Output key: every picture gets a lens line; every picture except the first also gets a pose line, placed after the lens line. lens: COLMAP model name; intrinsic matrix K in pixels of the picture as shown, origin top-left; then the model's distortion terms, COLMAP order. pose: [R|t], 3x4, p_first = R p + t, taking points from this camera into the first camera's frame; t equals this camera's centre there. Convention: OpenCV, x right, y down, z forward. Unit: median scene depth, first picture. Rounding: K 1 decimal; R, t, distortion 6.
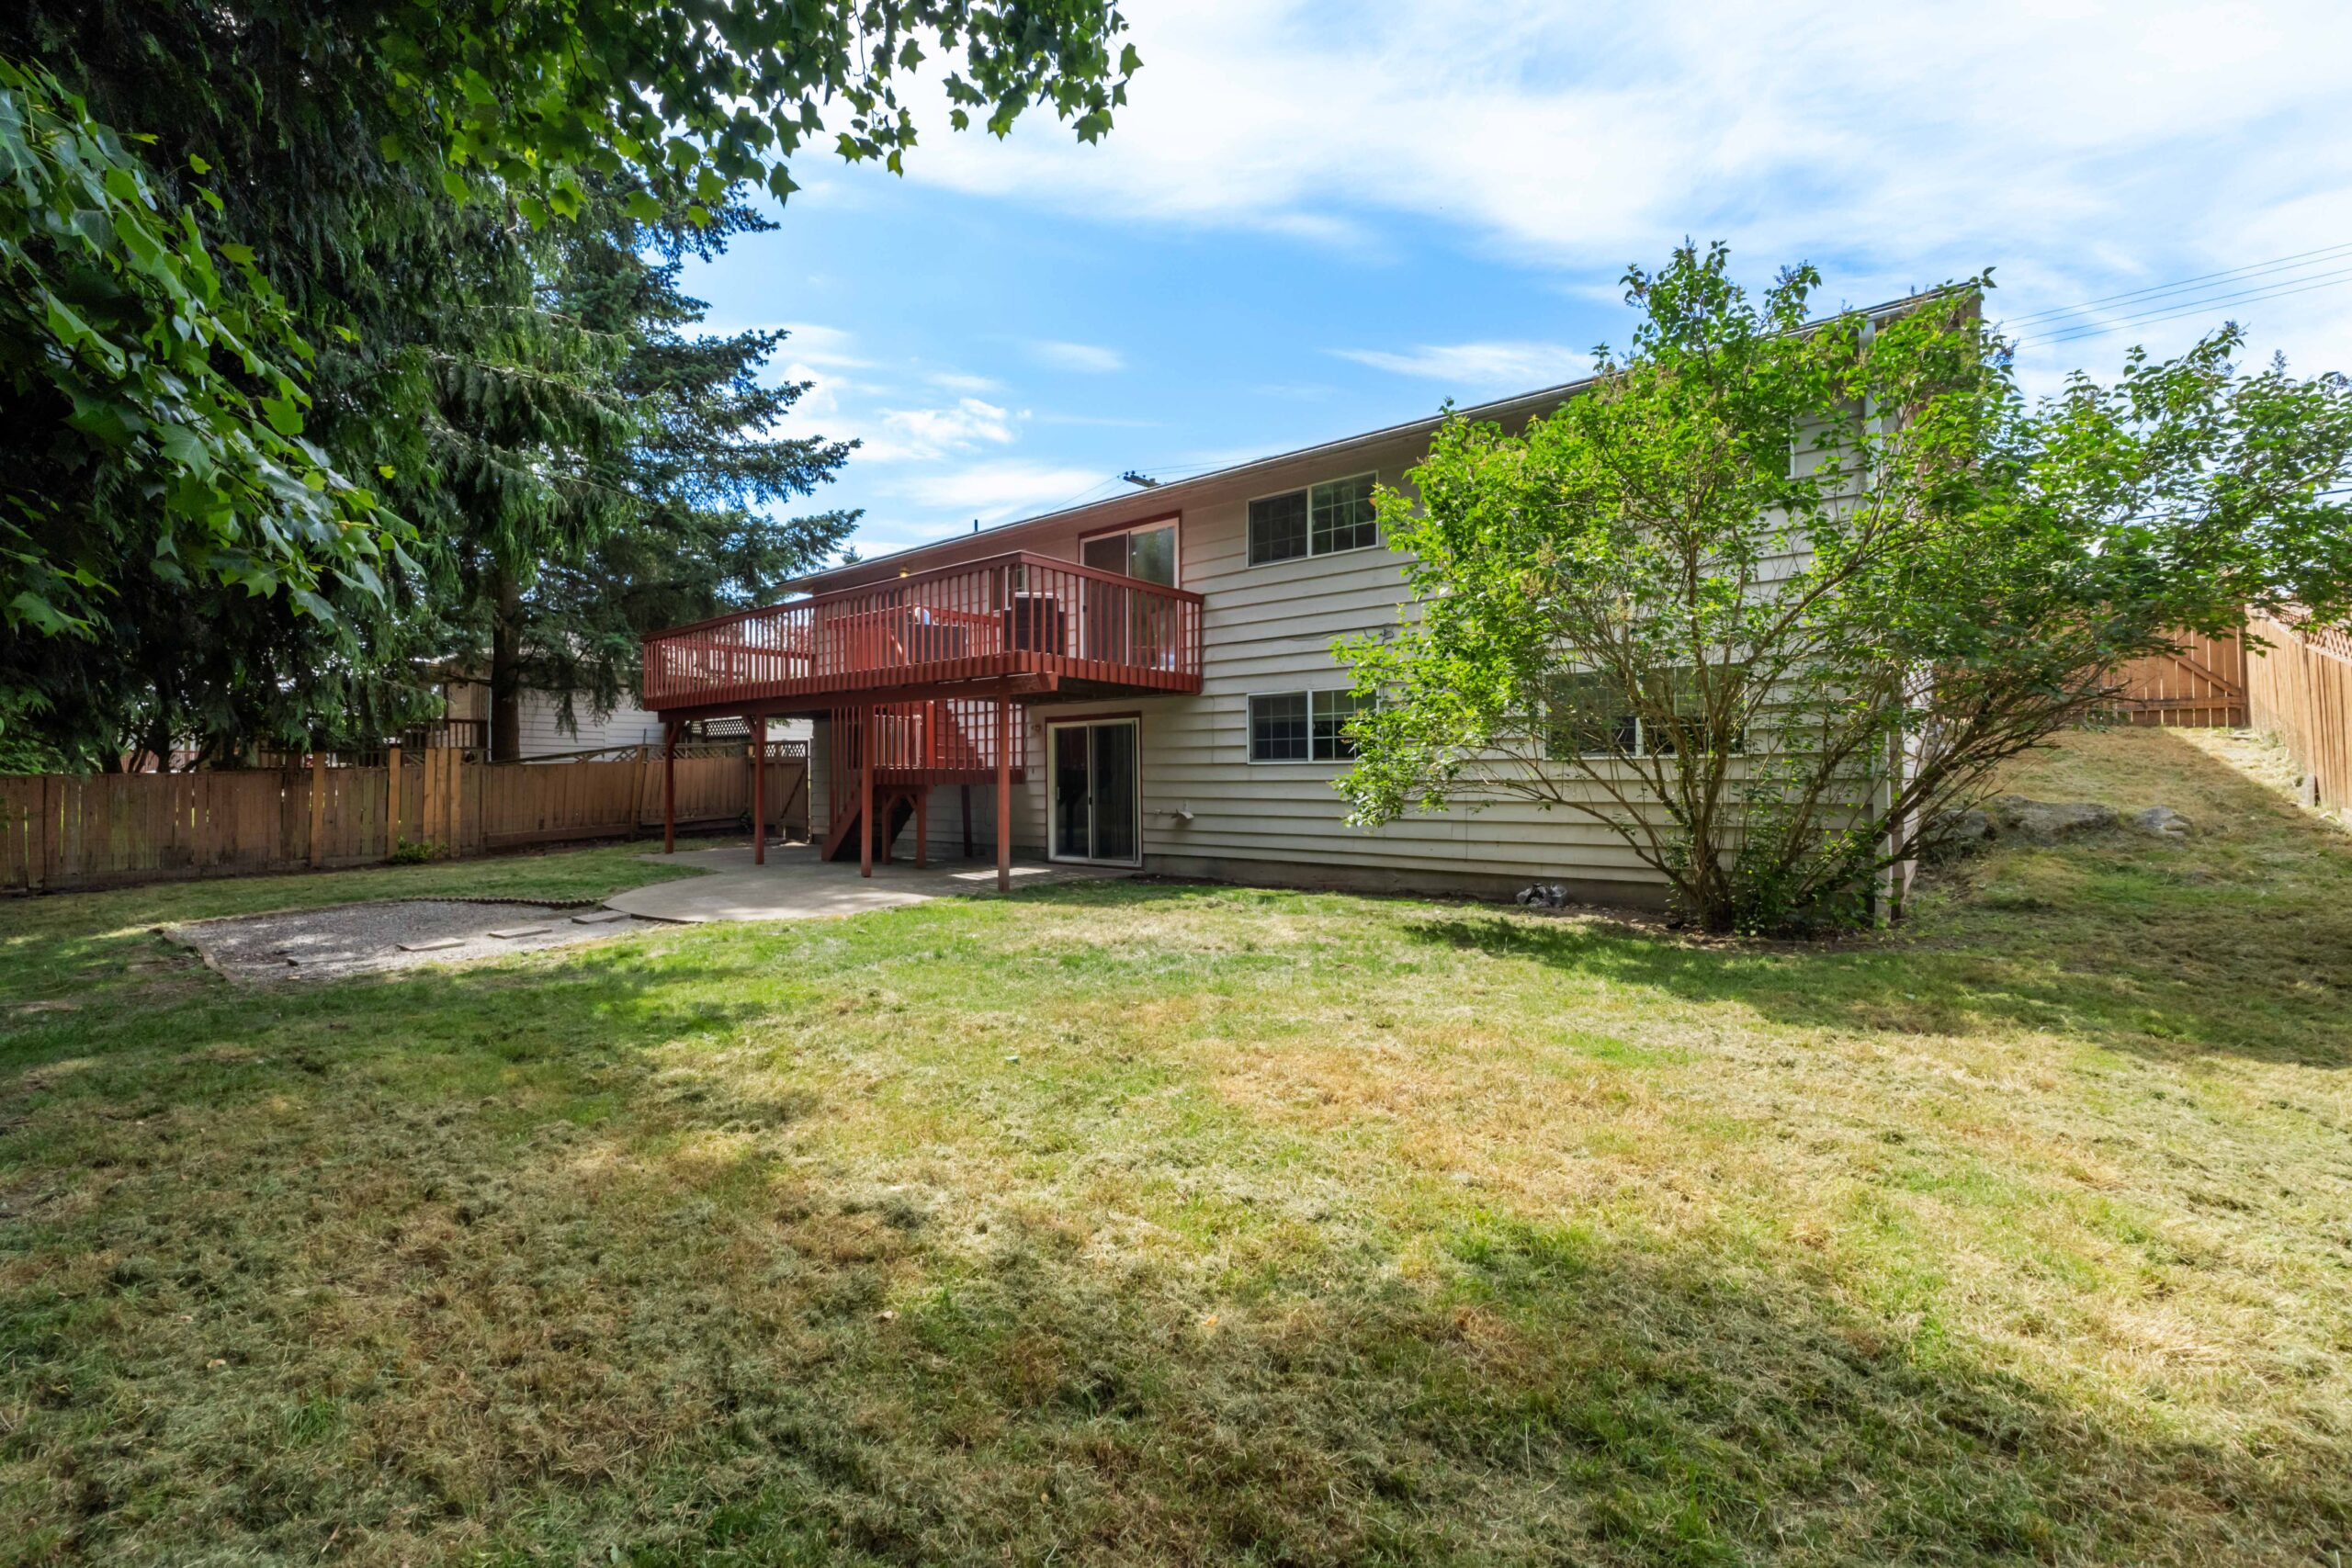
lens RADIAL K [[987.0, 0, 1173.2], [0, 987.0, 782.1], [0, 0, 1]] dist [0.000438, -0.003059]
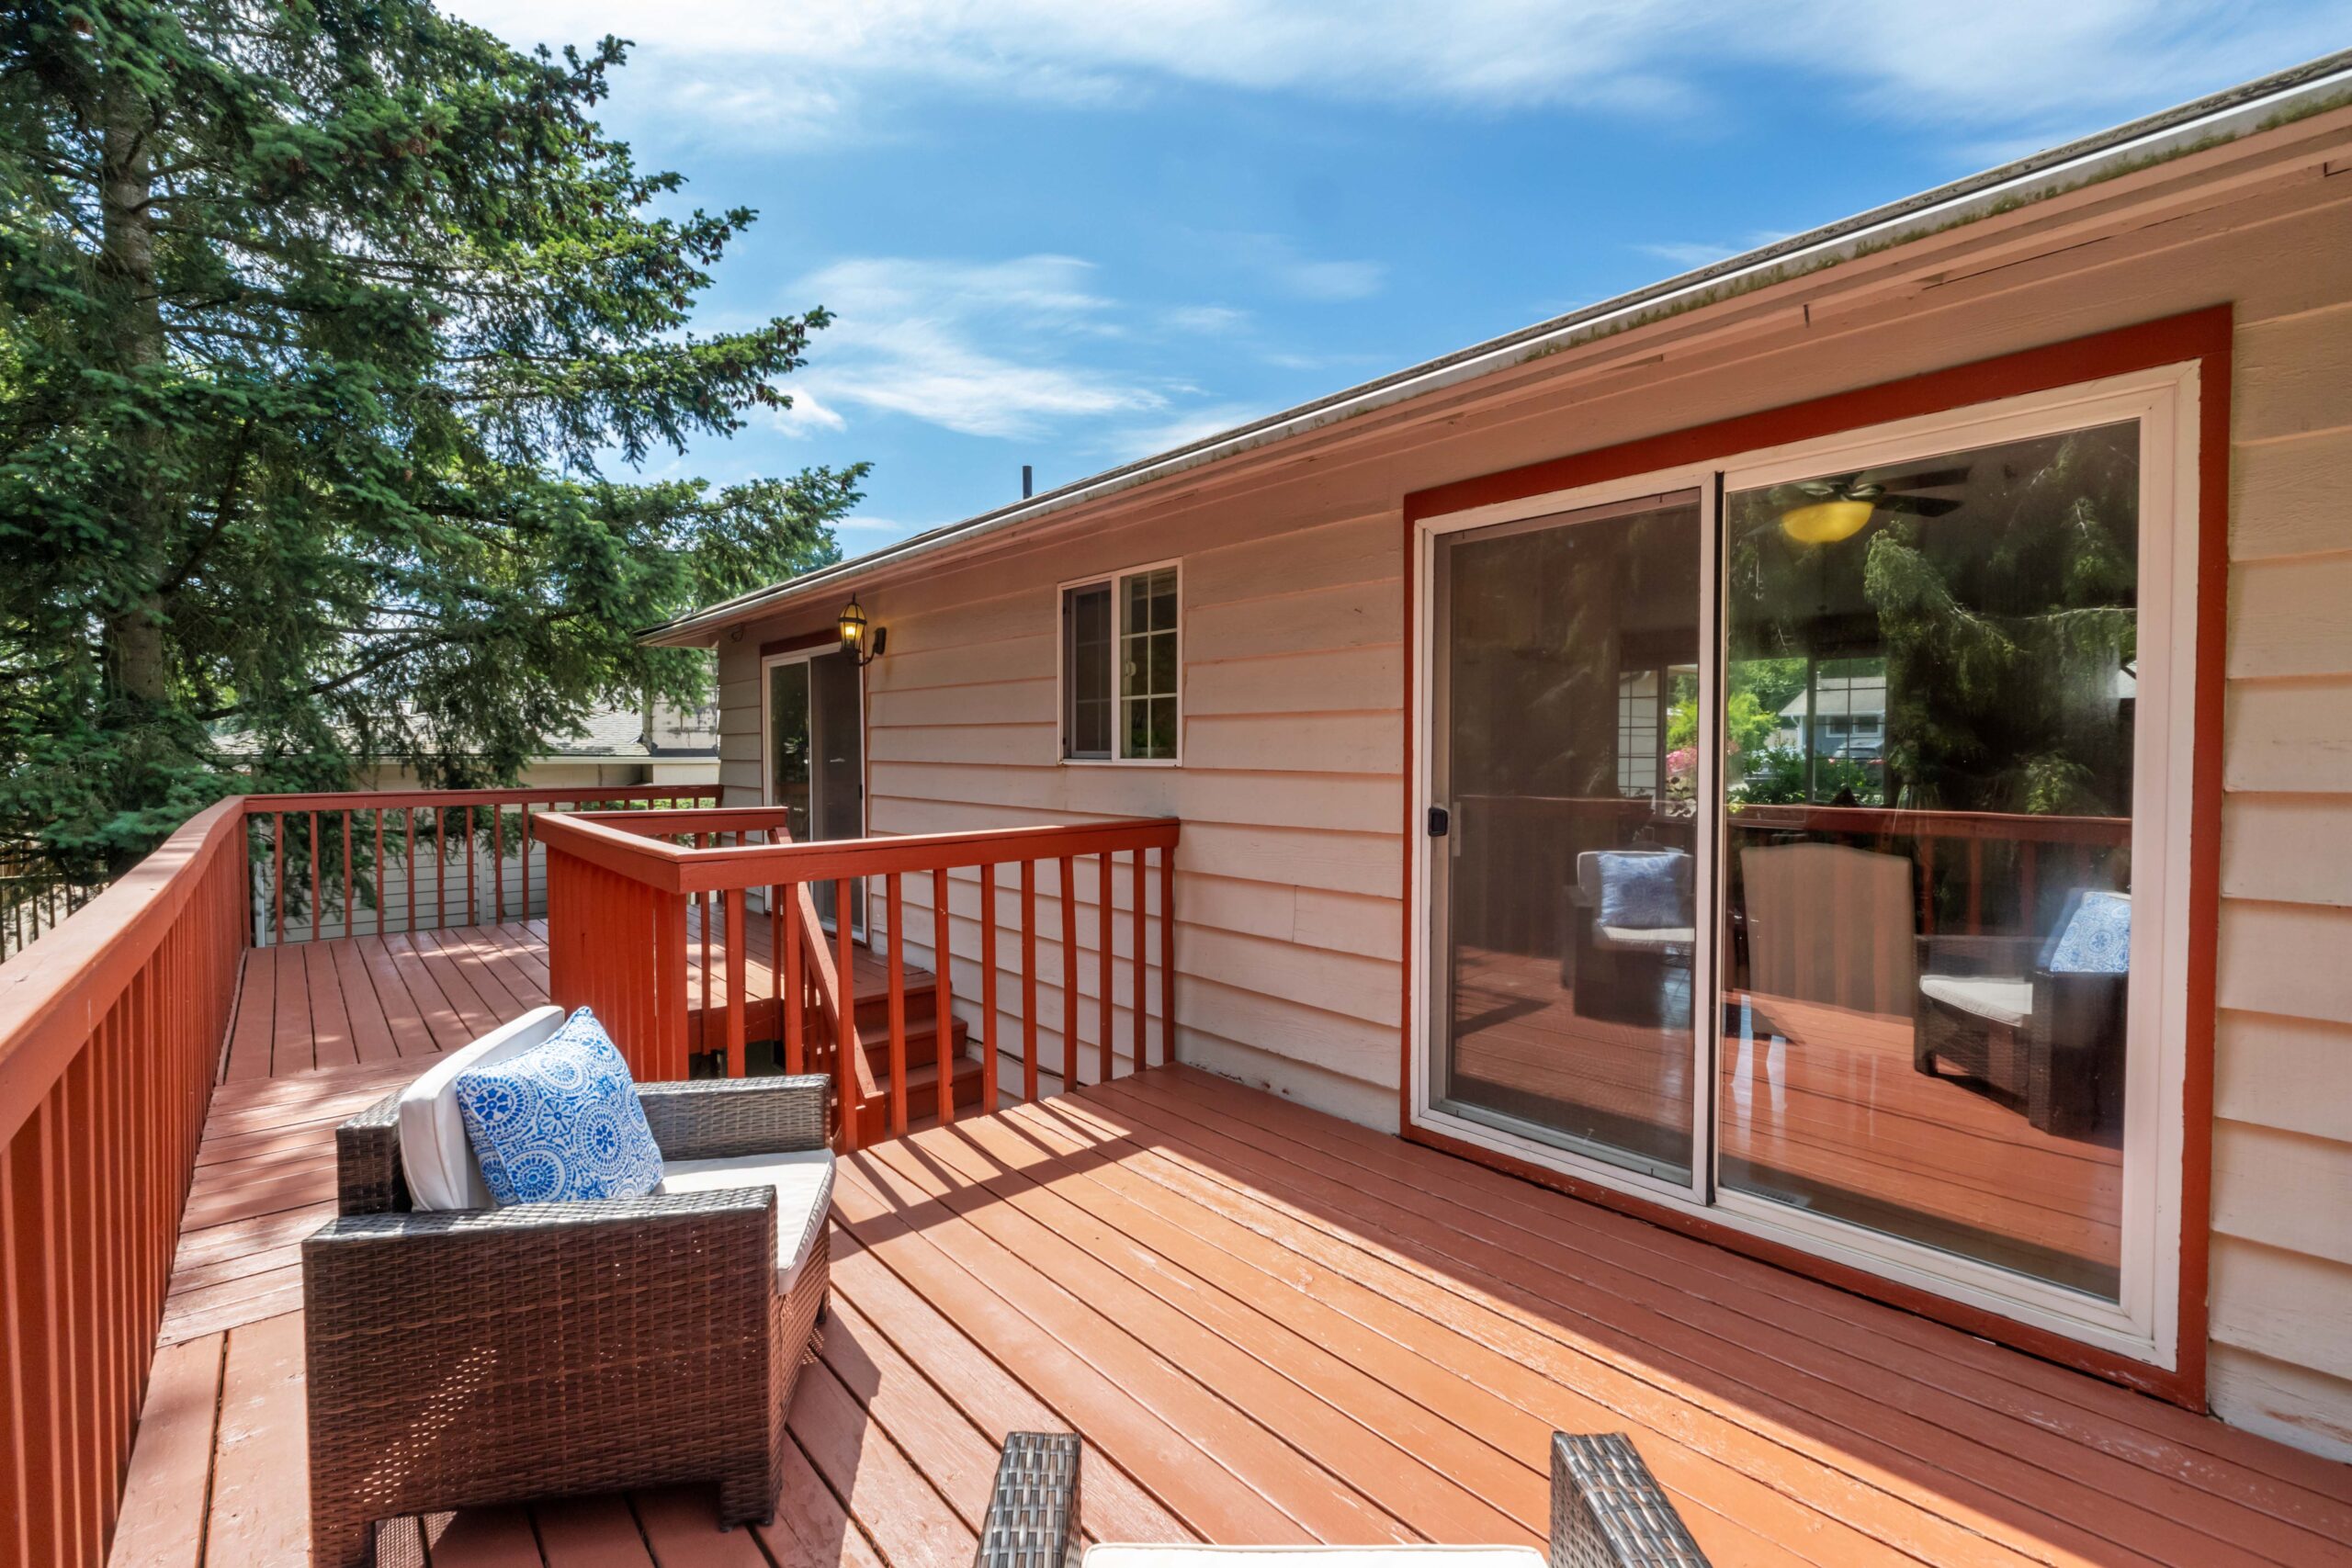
lens RADIAL K [[987.0, 0, 1178.6], [0, 987.0, 779.2], [0, 0, 1]] dist [0.000438, -0.003059]
pose [[0.992868, 0.006240, -0.119054, -0.086864], [-0.002320, 0.999451, 0.033039, -0.133771], [0.119195, -0.032527, 0.992338, 0.526803]]
